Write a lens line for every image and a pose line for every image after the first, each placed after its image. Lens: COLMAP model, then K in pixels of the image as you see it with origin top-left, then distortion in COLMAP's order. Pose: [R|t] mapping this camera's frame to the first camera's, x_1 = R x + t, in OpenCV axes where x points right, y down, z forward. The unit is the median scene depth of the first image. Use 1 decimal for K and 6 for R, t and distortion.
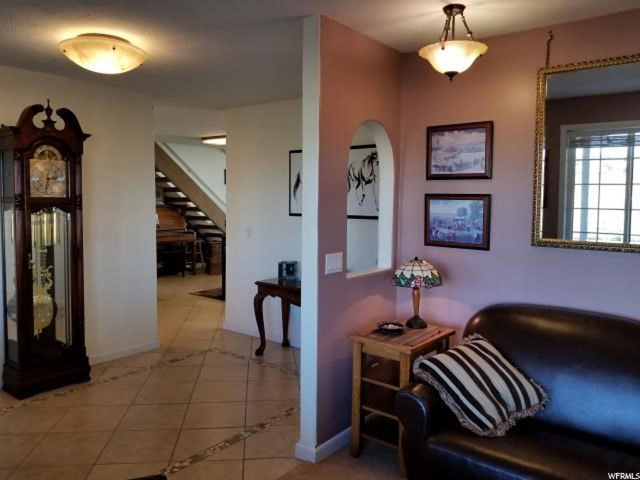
lens RADIAL K [[497.7, 0, 318.6], [0, 497.7, 223.0], [0, 0, 1]] dist [-0.006863, -0.040491]
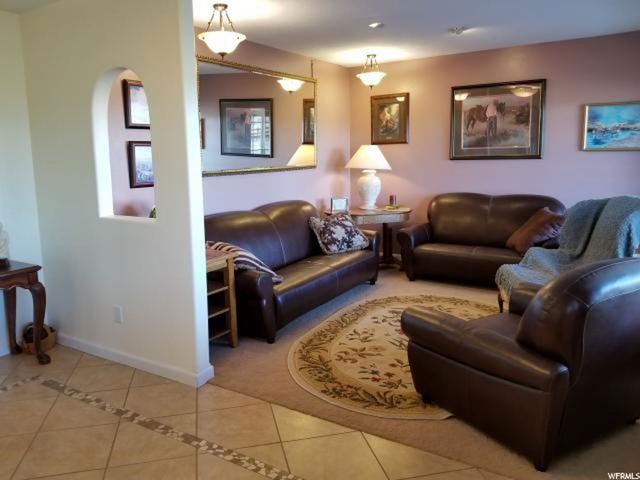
lens RADIAL K [[485.7, 0, 320.0], [0, 485.7, 240.0], [0, 0, 1]] dist [-0.144672, 0.001137]
pose [[-0.128893, -0.178490, 0.975463, -0.904468], [0.072735, 0.979317, 0.188806, -0.011345], [-0.988988, 0.095286, -0.113244, 0.734295]]
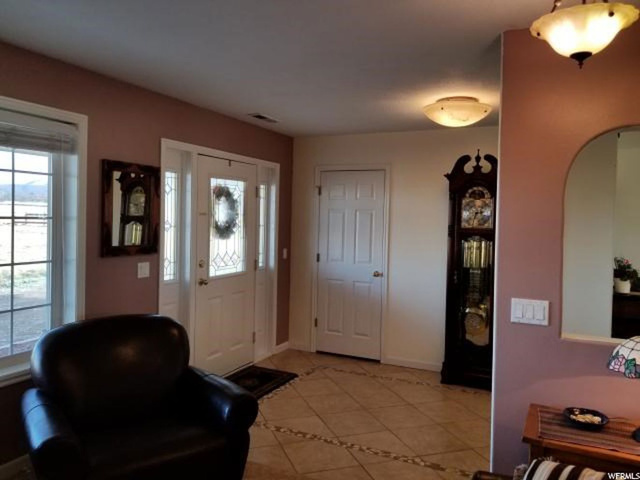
lens RADIAL K [[491.7, 0, 319.8], [0, 491.7, 225.0], [0, 0, 1]] dist [0.086829, -0.112818]
pose [[0.236794, 0.013407, -0.971467, 0.670715], [-0.076362, 0.997068, -0.004853, -0.029351], [0.968554, 0.075332, 0.237124, 0.397701]]
